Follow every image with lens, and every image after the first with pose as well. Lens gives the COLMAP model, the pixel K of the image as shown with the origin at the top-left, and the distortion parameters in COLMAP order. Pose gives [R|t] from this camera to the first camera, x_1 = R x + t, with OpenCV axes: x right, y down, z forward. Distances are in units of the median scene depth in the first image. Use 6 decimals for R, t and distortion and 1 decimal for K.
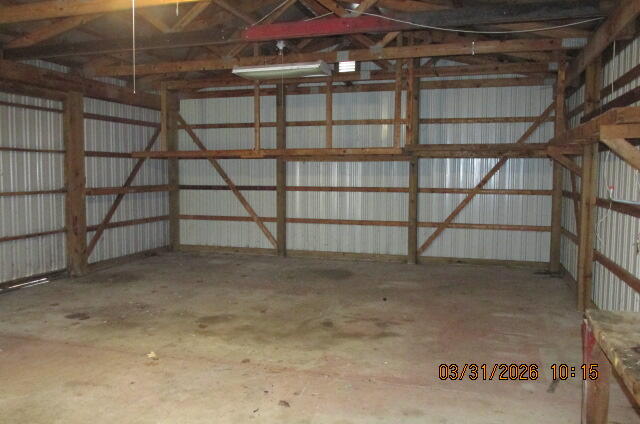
lens RADIAL K [[538.5, 0, 323.0], [0, 538.5, 204.0], [0, 0, 1]] dist [-0.012919, -0.004171]
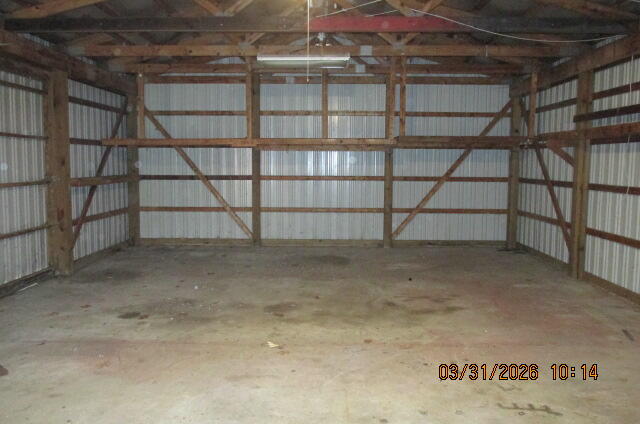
lens RADIAL K [[538.5, 0, 323.0], [0, 538.5, 204.0], [0, 0, 1]] dist [-0.012919, -0.004171]
pose [[0.959522, -0.020250, 0.280903, -0.273965], [0.015022, 0.999672, 0.020753, 0.000787], [-0.281231, -0.015693, 0.959512, 0.012048]]
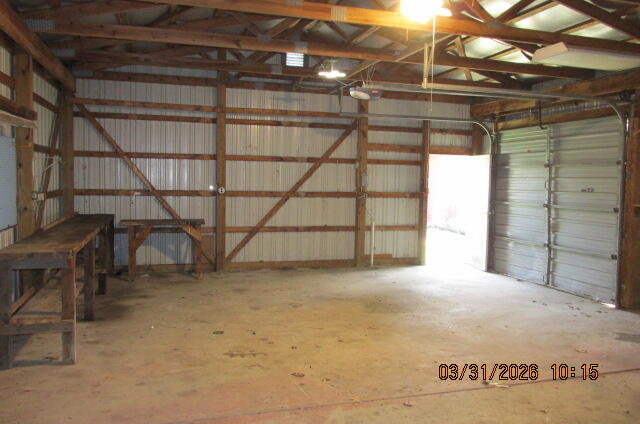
lens RADIAL K [[538.5, 0, 323.0], [0, 538.5, 204.0], [0, 0, 1]] dist [-0.012919, -0.004171]
pose [[-0.828836, 0.010969, -0.559384, 0.229196], [-0.056979, 0.992955, 0.103896, -0.051087], [0.556582, 0.117986, -0.822372, 0.839422]]
